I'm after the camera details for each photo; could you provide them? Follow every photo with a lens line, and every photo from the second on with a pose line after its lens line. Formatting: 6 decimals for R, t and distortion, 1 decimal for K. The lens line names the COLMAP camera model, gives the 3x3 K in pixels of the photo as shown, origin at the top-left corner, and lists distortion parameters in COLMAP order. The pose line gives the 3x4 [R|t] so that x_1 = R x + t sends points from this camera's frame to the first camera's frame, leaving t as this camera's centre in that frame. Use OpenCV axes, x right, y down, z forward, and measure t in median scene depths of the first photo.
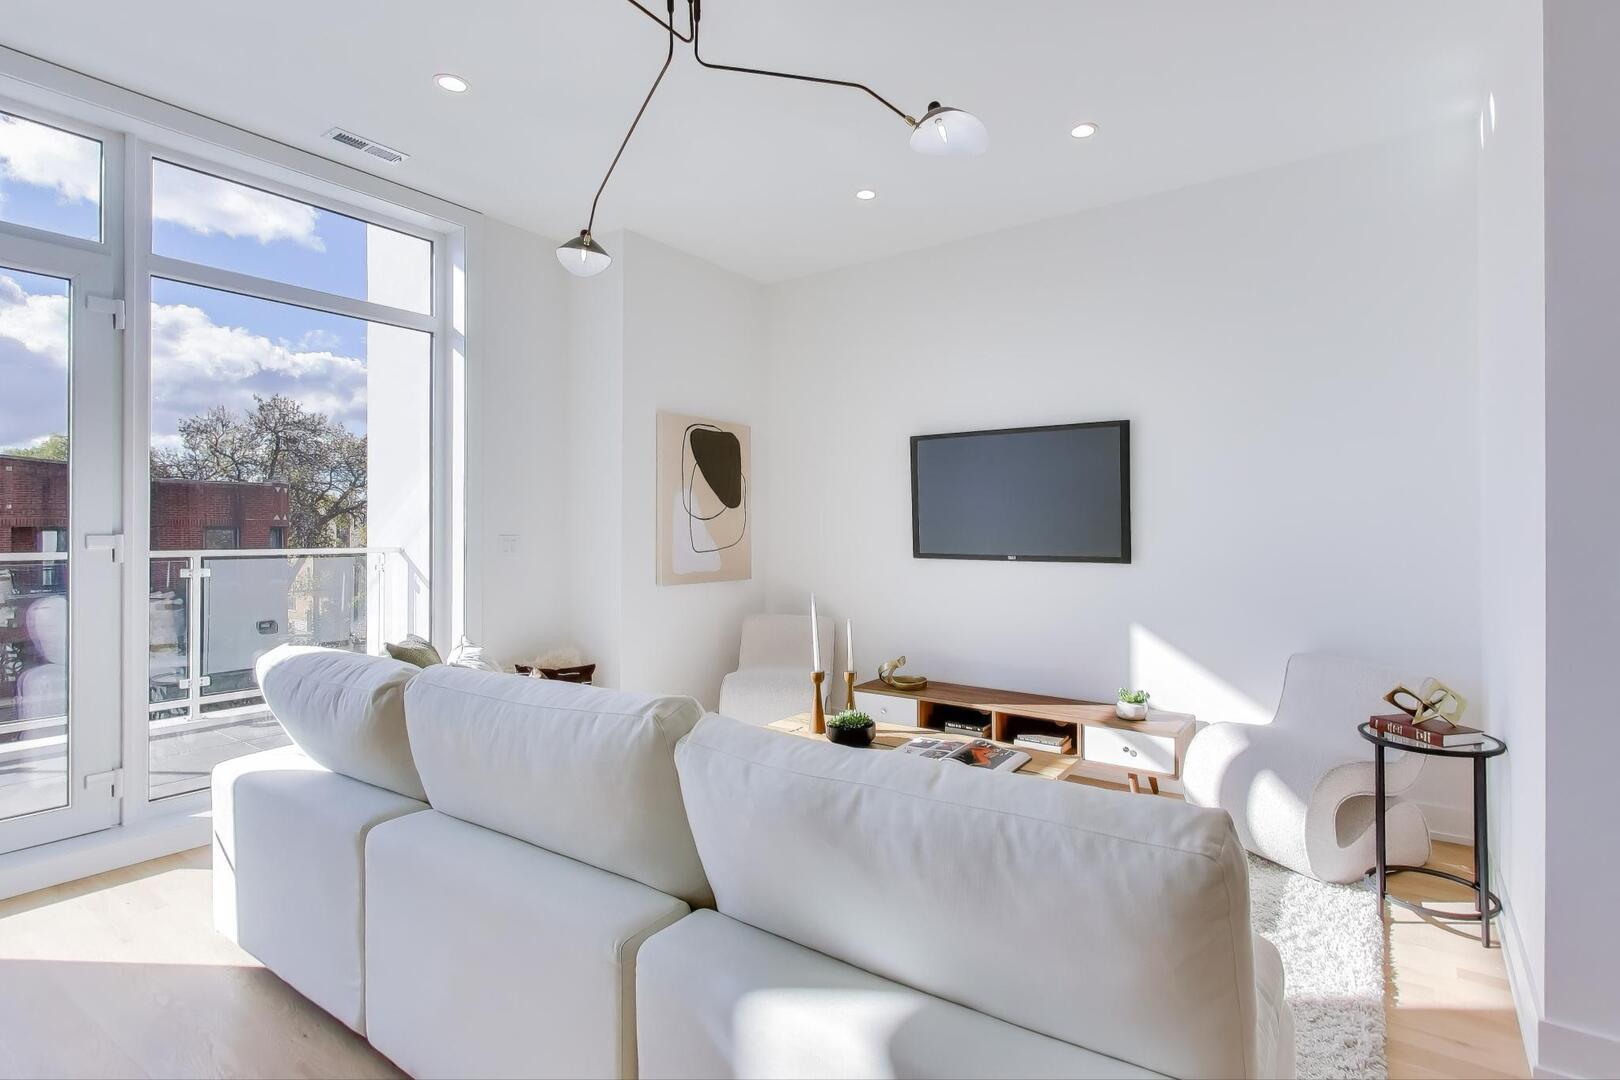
lens RADIAL K [[784.8, 0, 888.2], [0, 784.8, 514.4], [0, 0, 1]] dist [0.001166, -0.000454]
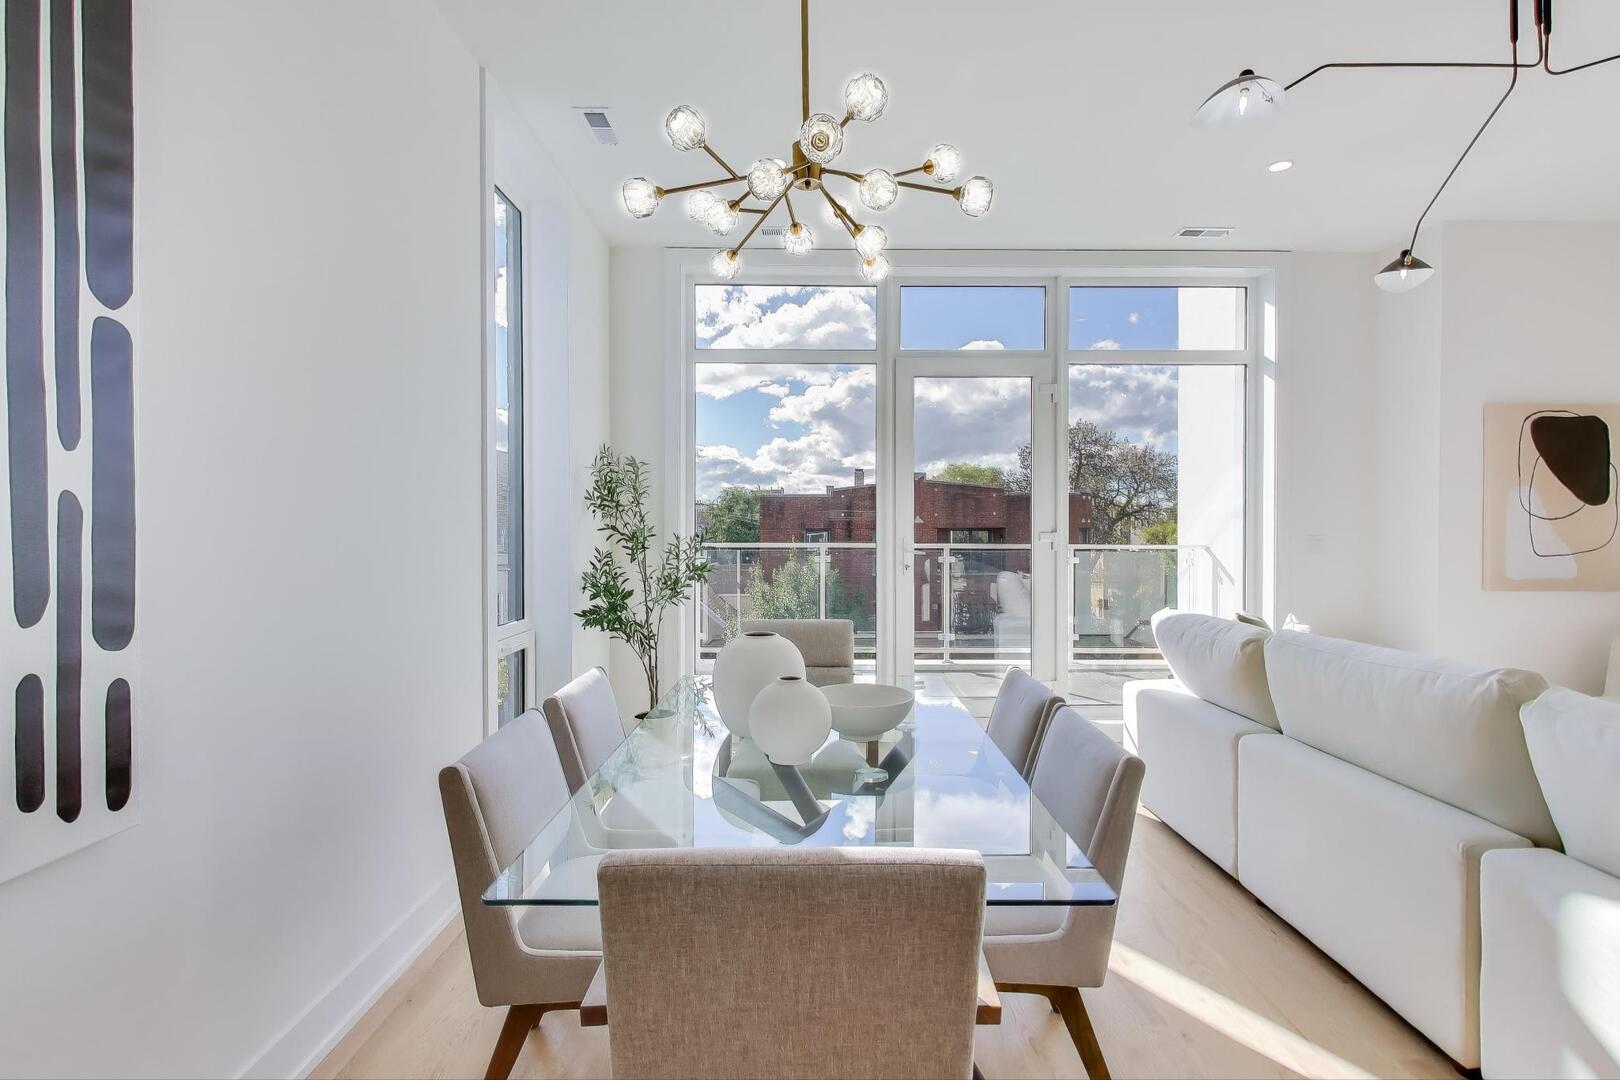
lens RADIAL K [[785.4, 0, 810.0], [0, 785.4, 540.0], [0, 0, 1]] dist [0.009834, -0.005823]
pose [[0.554019, 0.012685, -0.832407, 0.049160], [0.013264, 0.999622, 0.024061, -0.003376], [0.832398, -0.024372, 0.553642, -0.216069]]
